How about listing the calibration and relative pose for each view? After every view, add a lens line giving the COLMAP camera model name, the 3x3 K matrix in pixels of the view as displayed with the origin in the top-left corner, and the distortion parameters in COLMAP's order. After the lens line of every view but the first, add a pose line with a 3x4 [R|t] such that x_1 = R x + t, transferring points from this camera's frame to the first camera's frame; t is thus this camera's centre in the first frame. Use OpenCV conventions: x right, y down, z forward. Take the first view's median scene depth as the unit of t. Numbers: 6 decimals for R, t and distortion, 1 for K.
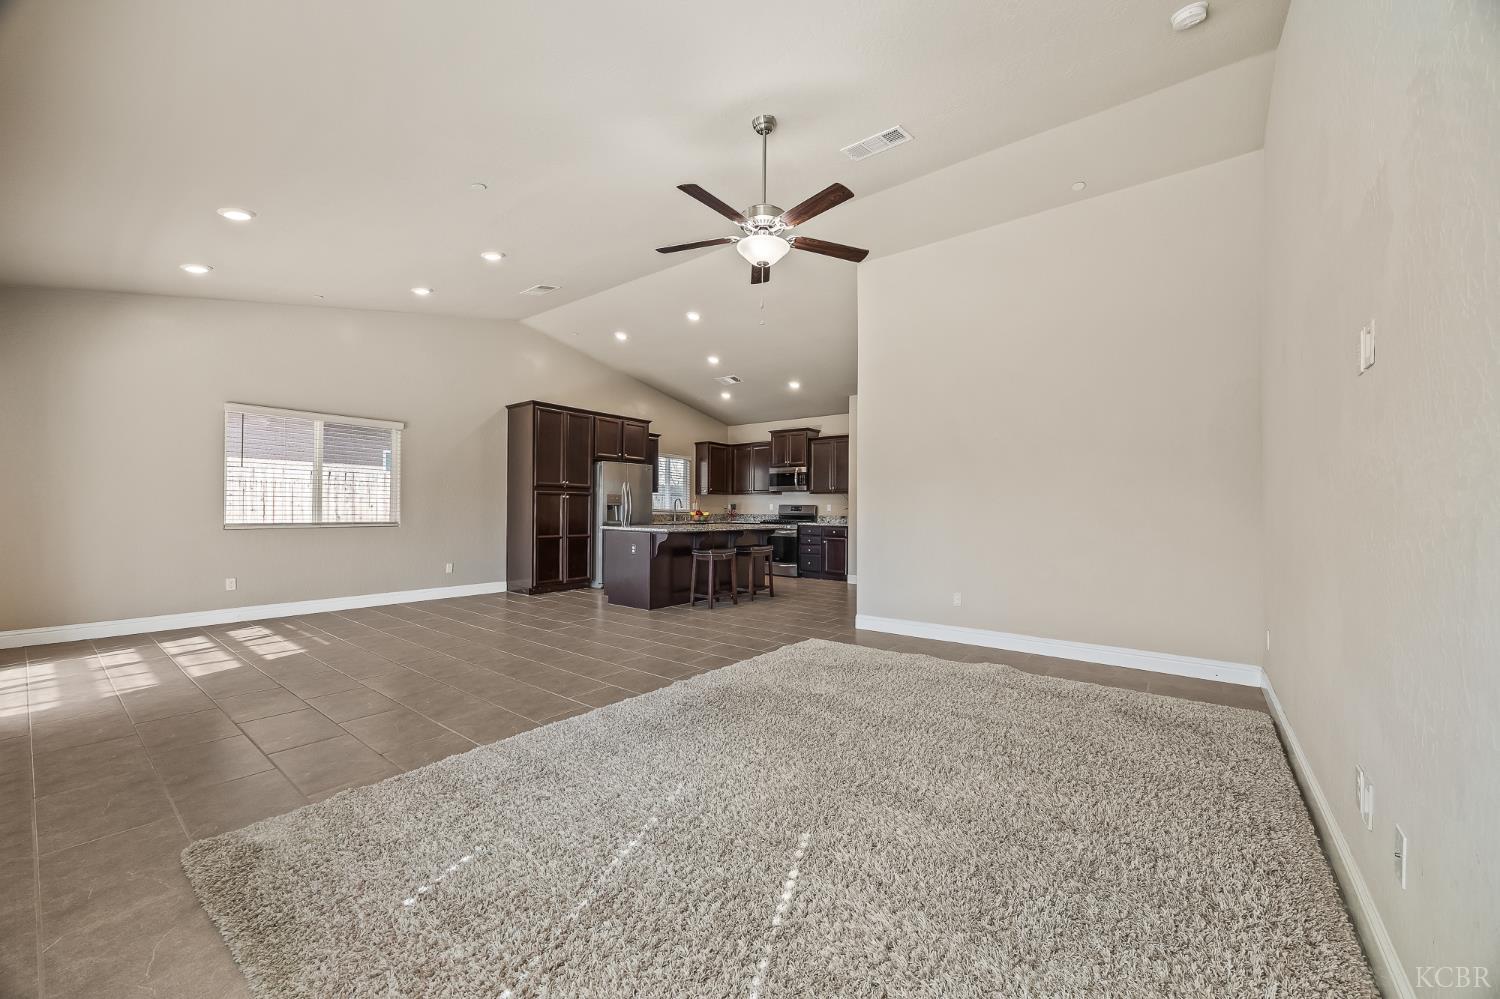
lens RADIAL K [[568.7, 0, 751.1], [0, 568.7, 501.9], [0, 0, 1]] dist [0.001329, -0.000064]
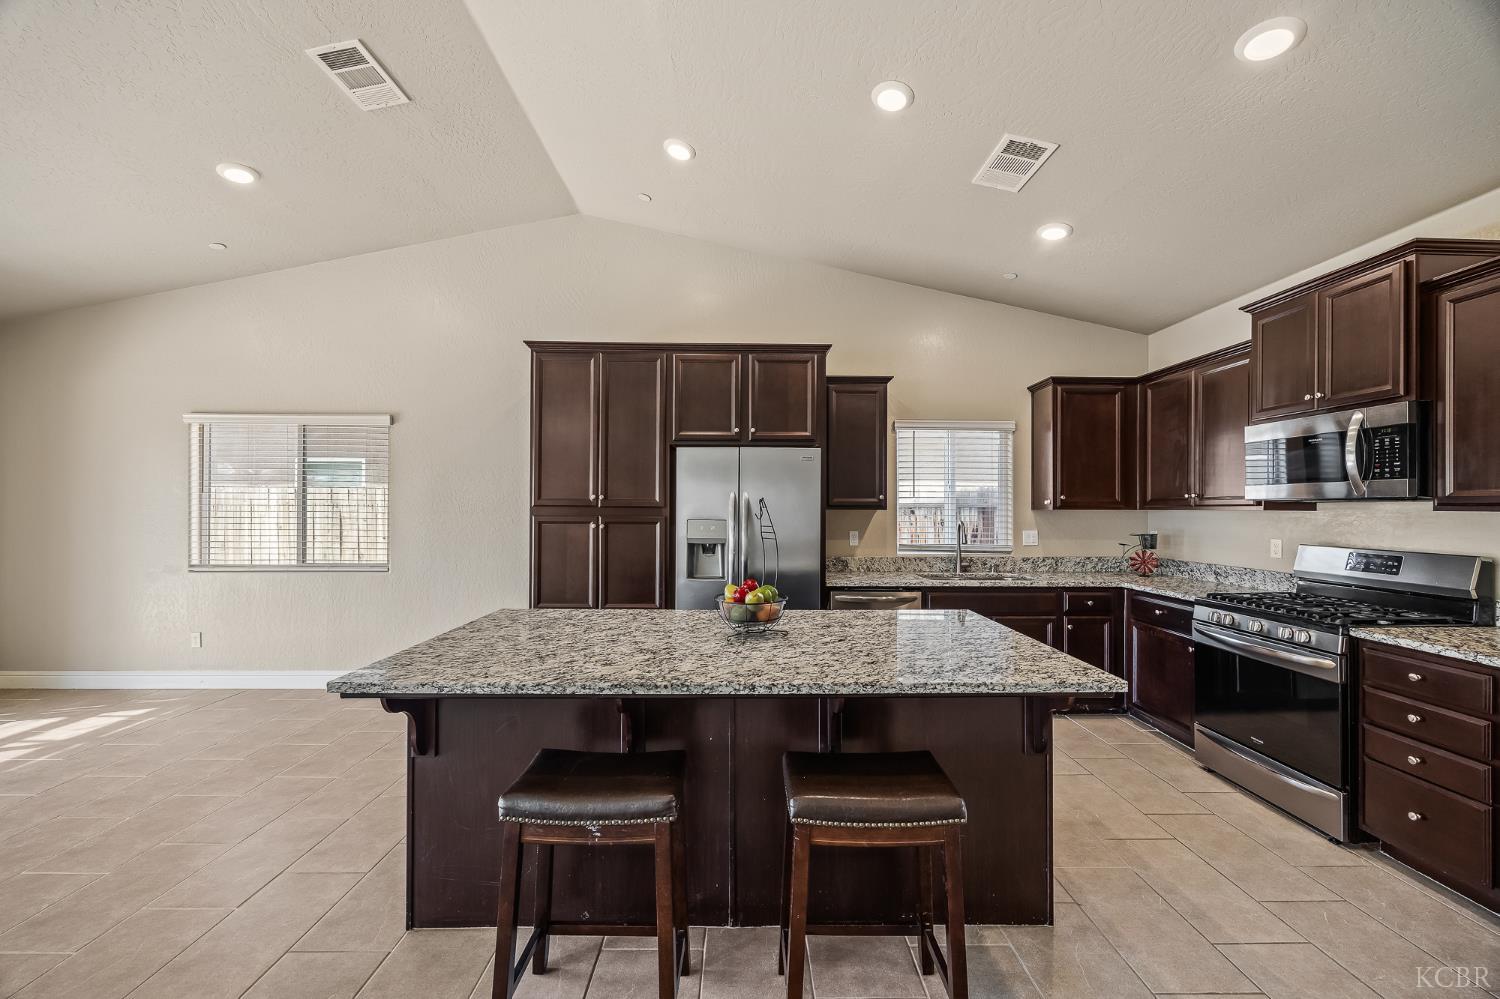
lens RADIAL K [[568.7, 0, 748.5], [0, 568.7, 505.7], [0, 0, 1]] dist [0.001329, -0.000064]
pose [[0.623928, -0.008774, -0.781433, 0.111039], [0.011305, 0.999934, -0.002201, -0.019149], [0.781400, -0.007460, 0.623985, 0.624775]]
